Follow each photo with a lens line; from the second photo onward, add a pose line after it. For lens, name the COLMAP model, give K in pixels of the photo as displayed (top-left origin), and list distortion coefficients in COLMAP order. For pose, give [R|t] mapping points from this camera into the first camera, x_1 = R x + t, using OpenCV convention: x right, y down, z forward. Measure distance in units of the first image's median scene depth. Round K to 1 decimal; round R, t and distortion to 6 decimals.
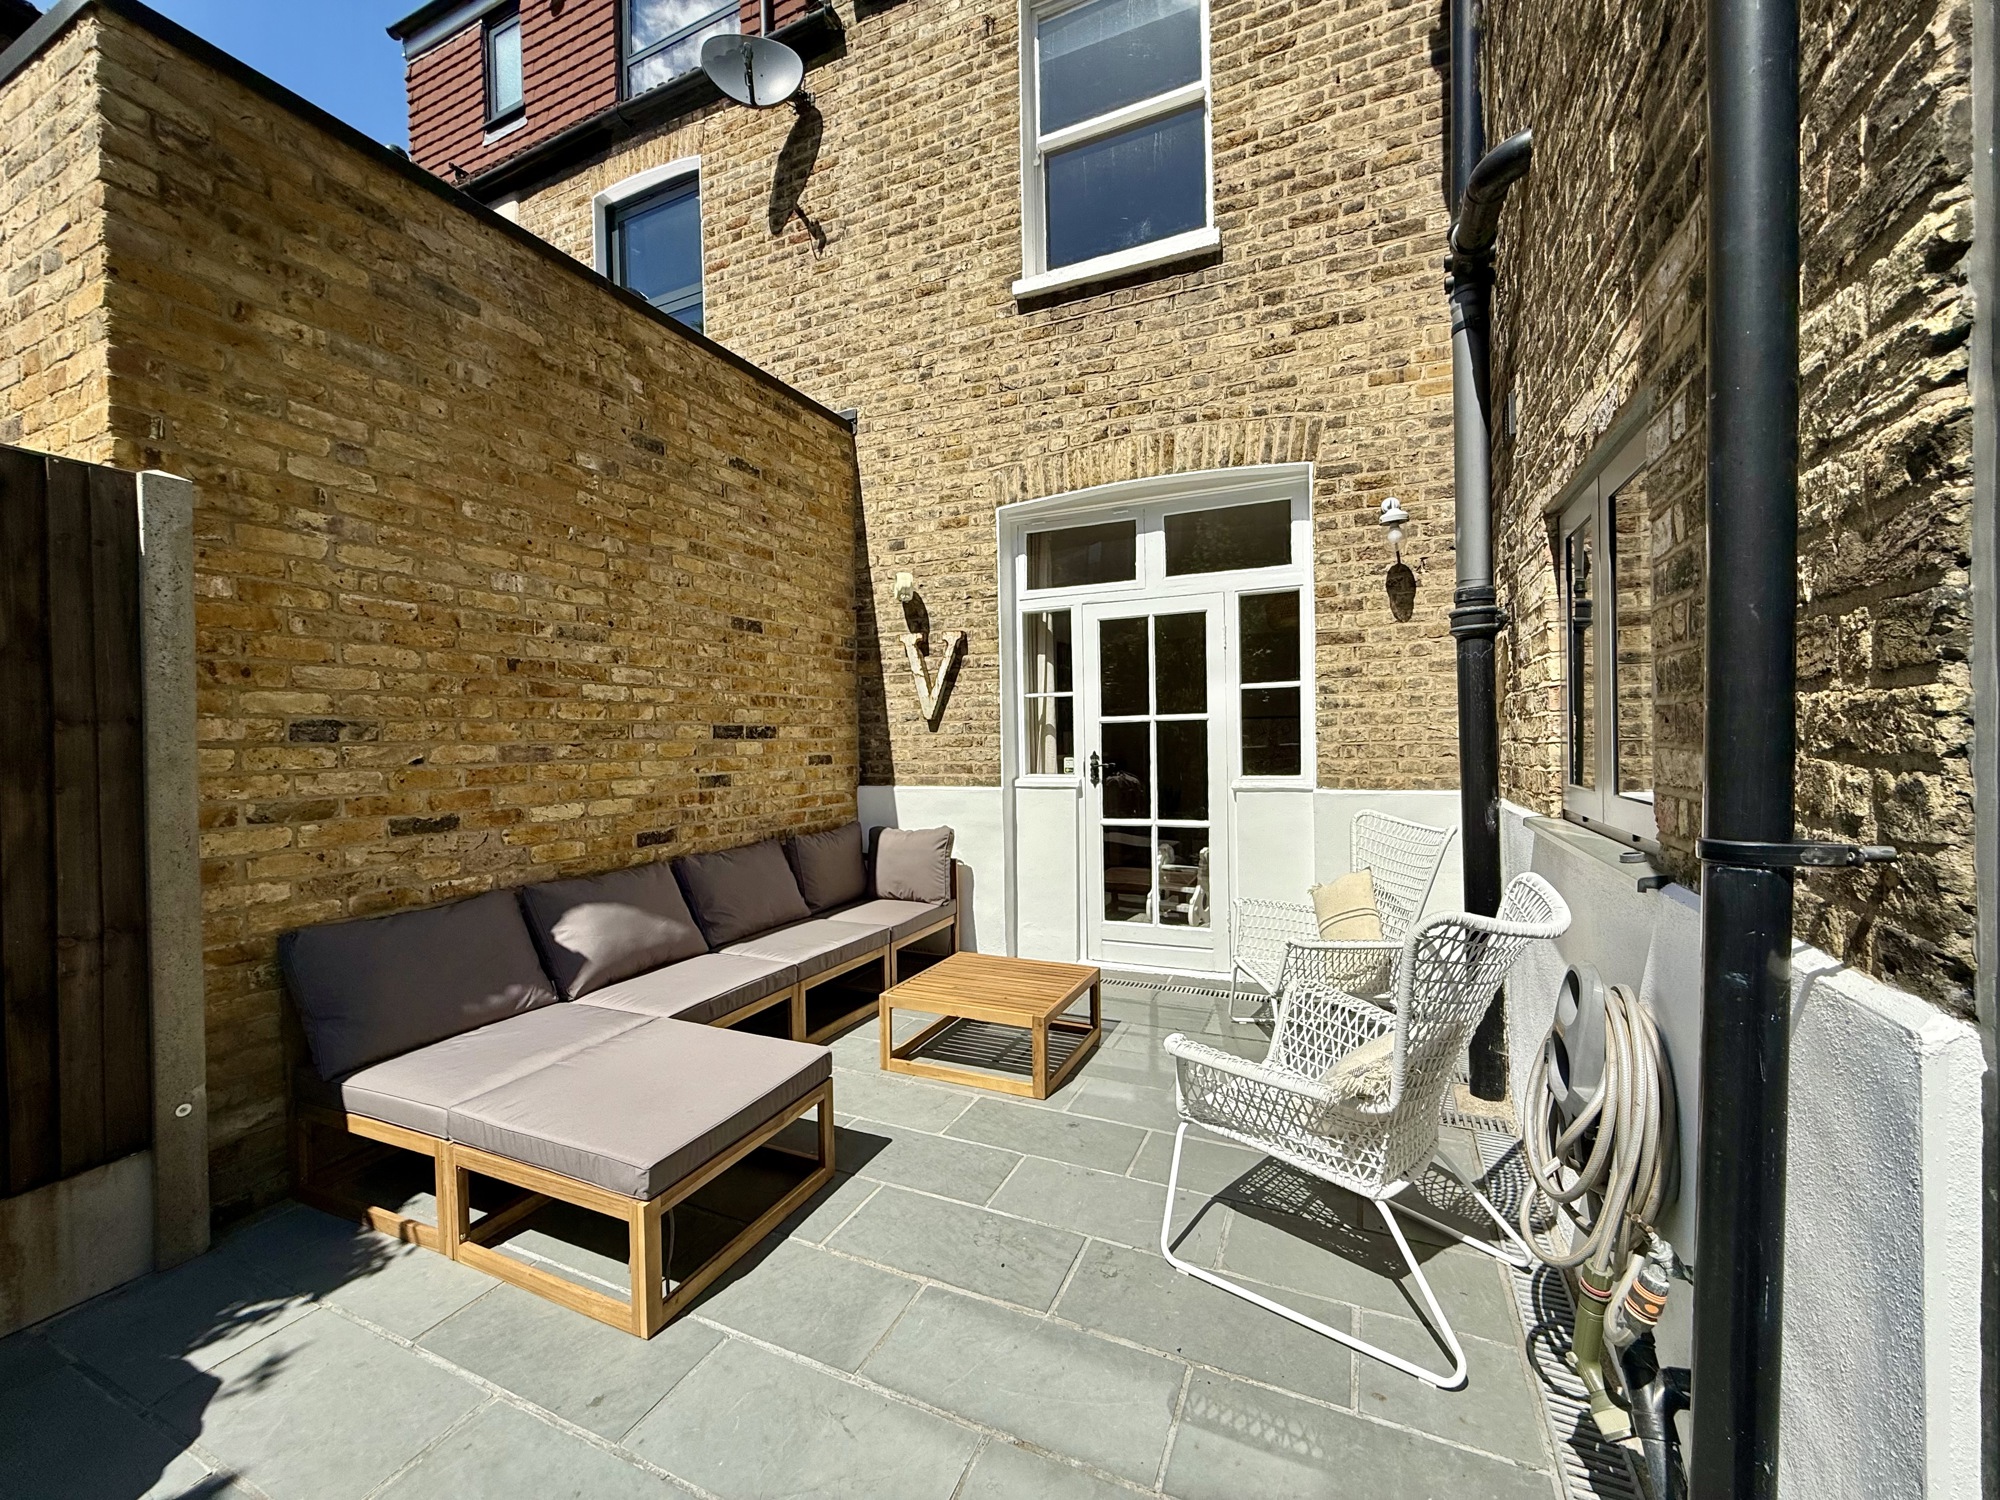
lens RADIAL K [[804.9, 0, 991.4], [0, 804.9, 751.4], [0, 0, 1]] dist [0.000459, 0.001476]
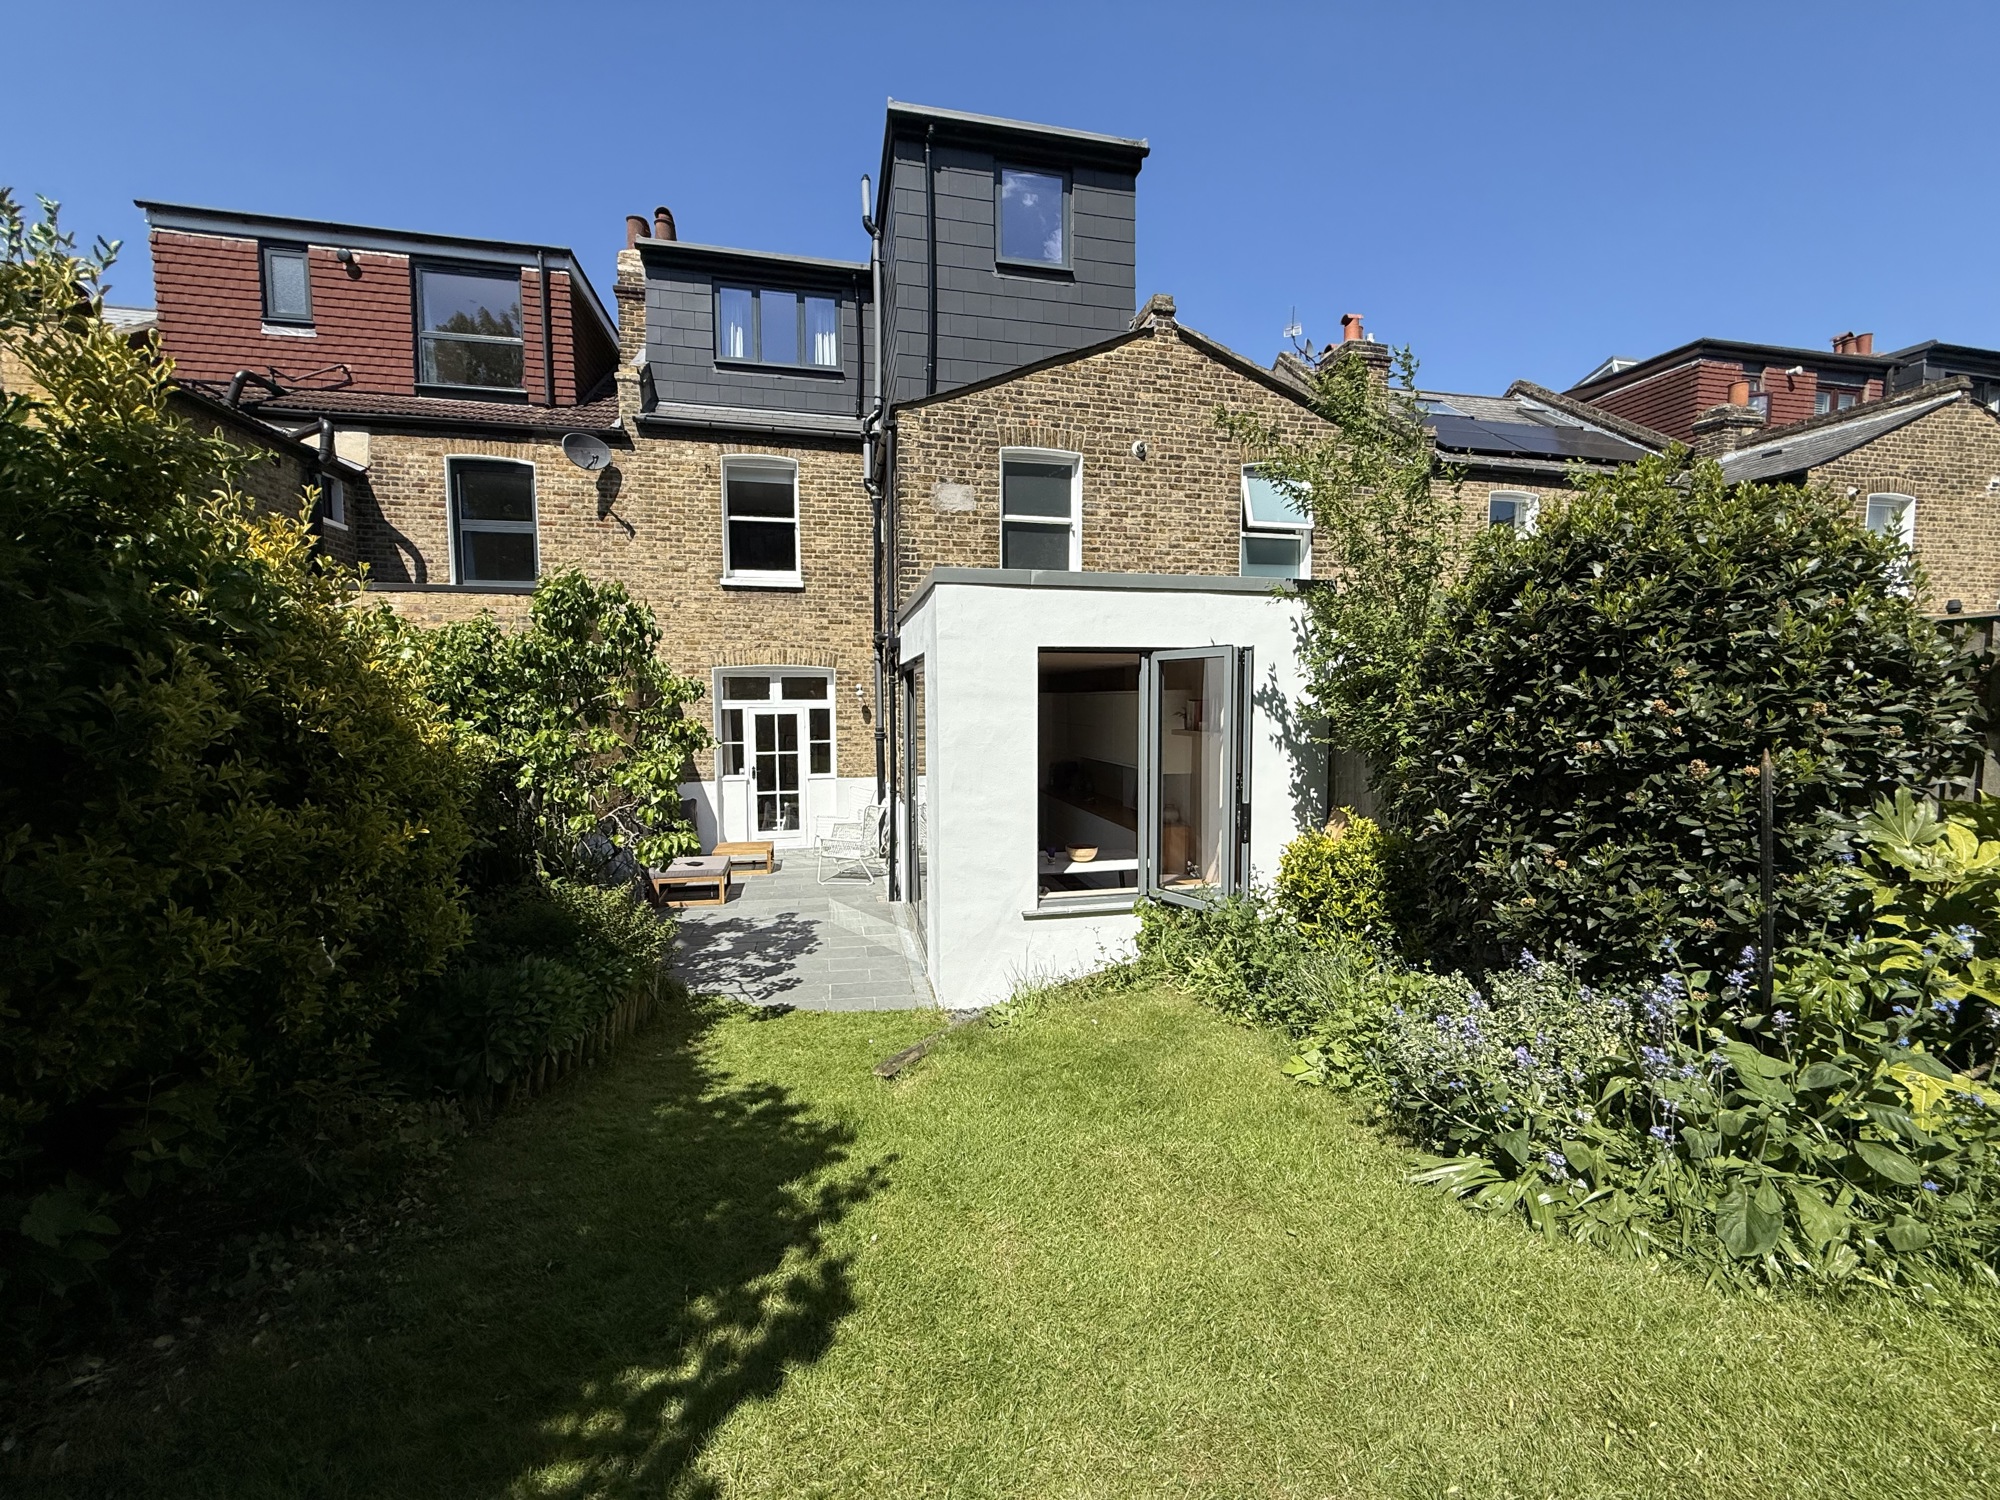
lens RADIAL K [[804.9, 0, 1008.5], [0, 804.9, 753.2], [0, 0, 1]] dist [0.000459, 0.001476]
pose [[0.795295, -0.020165, 0.605887, -0.924935], [-0.002481, 0.999330, 0.036516, -0.162315], [-0.606218, -0.030544, 0.794712, -1.810795]]
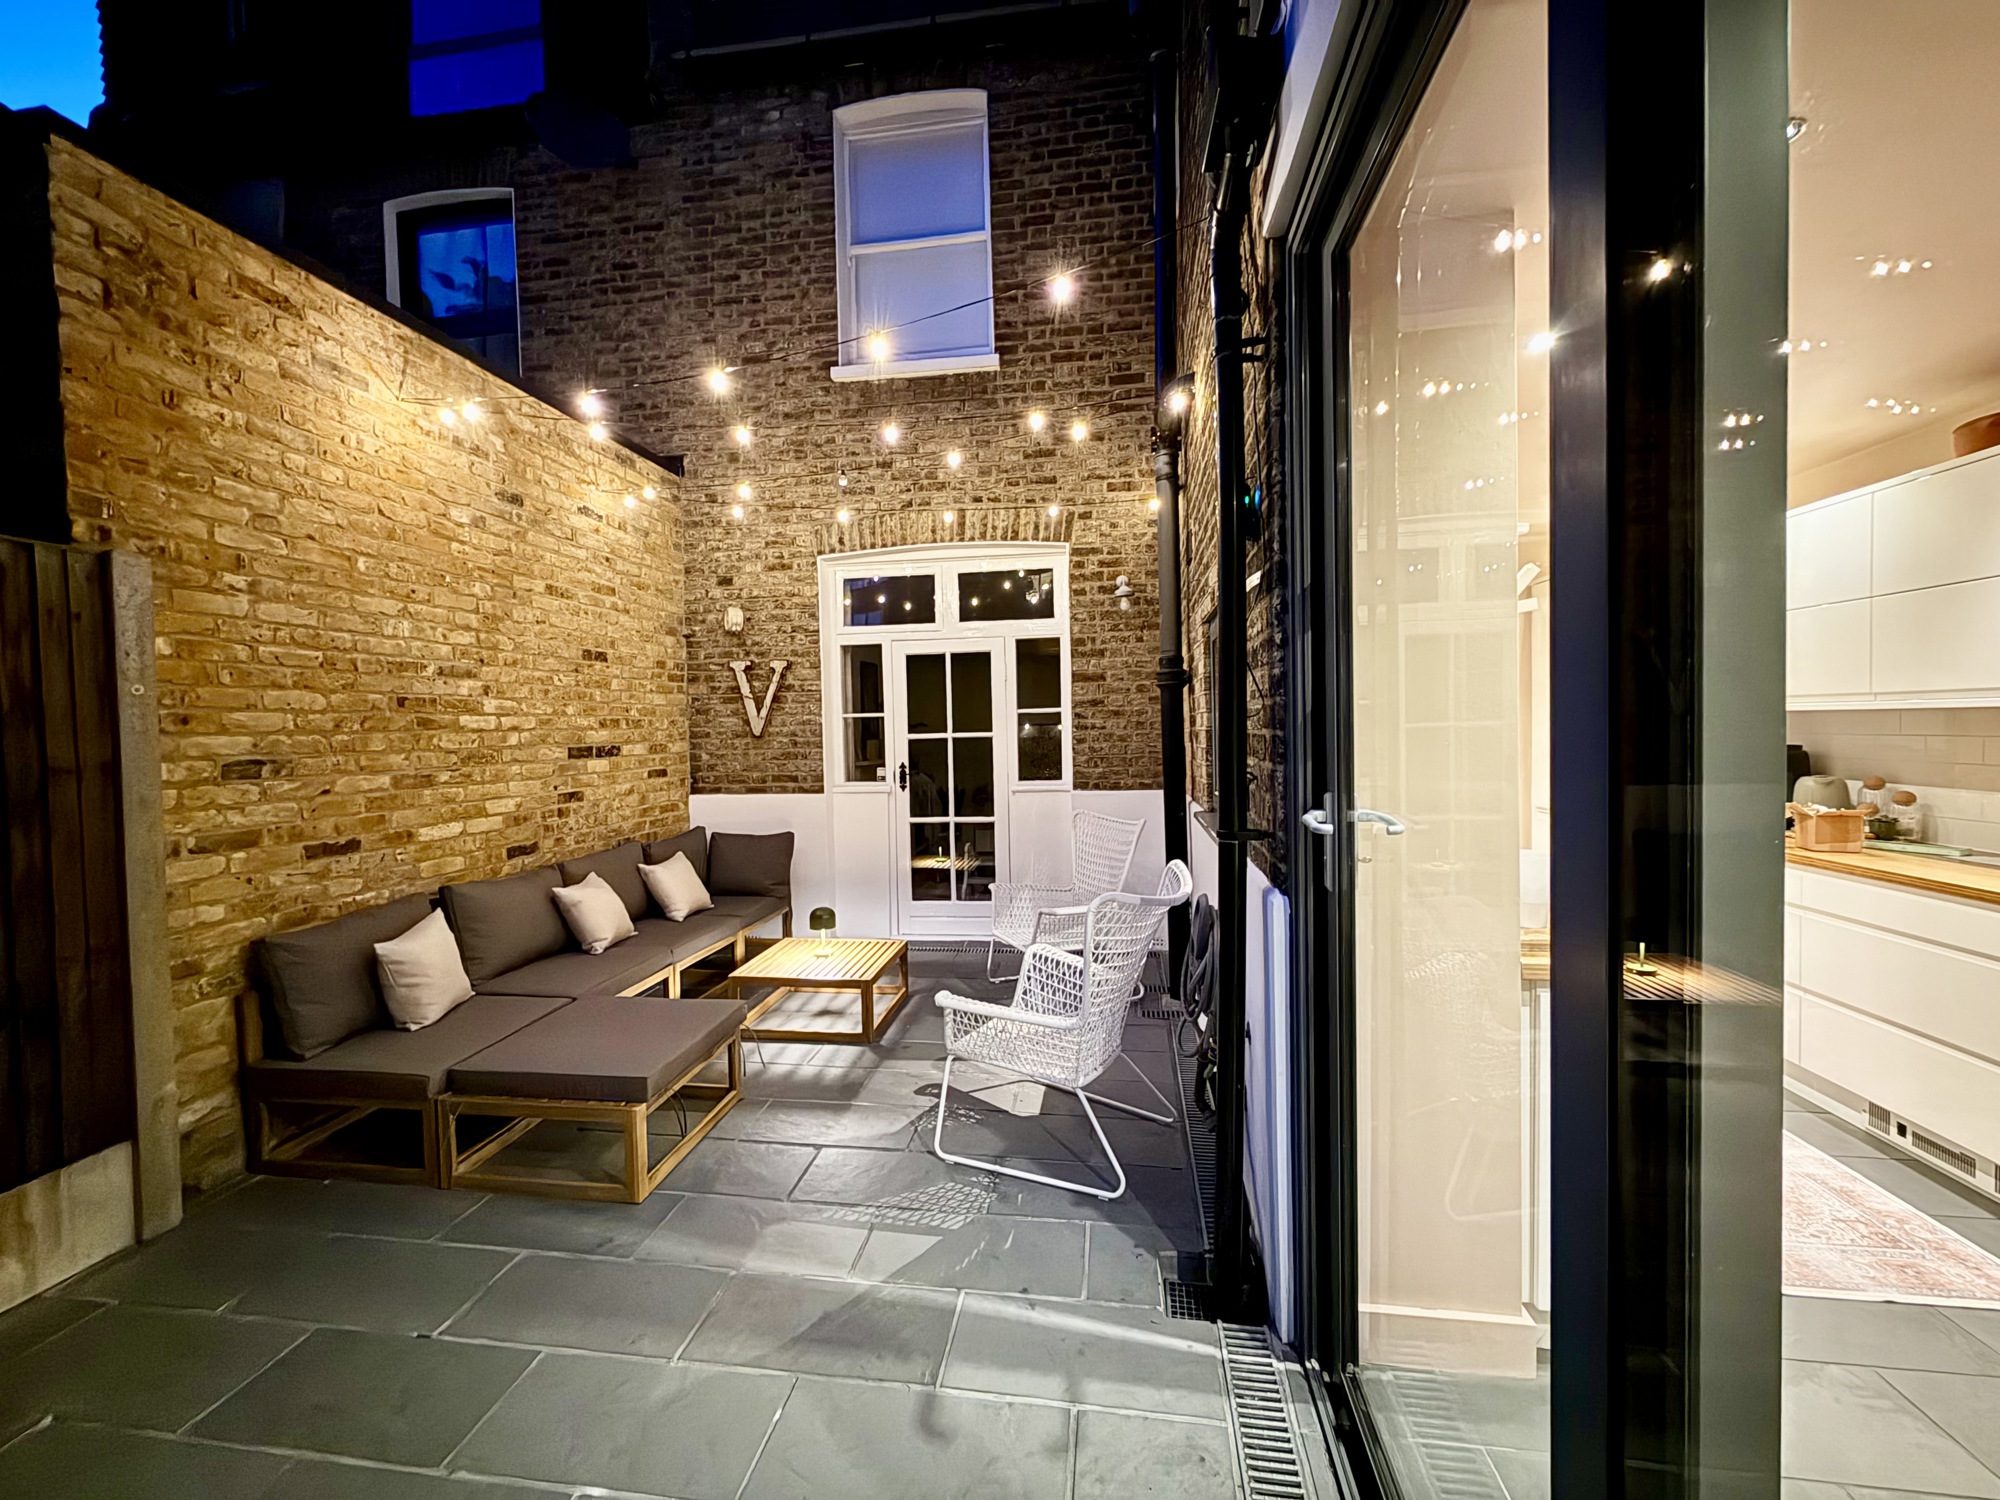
lens RADIAL K [[804.9, 0, 994.2], [0, 804.9, 752.9], [0, 0, 1]] dist [0.000459, 0.001476]
pose [[0.960751, -0.011558, 0.277171, -0.090758], [0.008050, 0.999872, 0.013793, -0.036354], [-0.277295, -0.011020, 0.960722, -0.245971]]
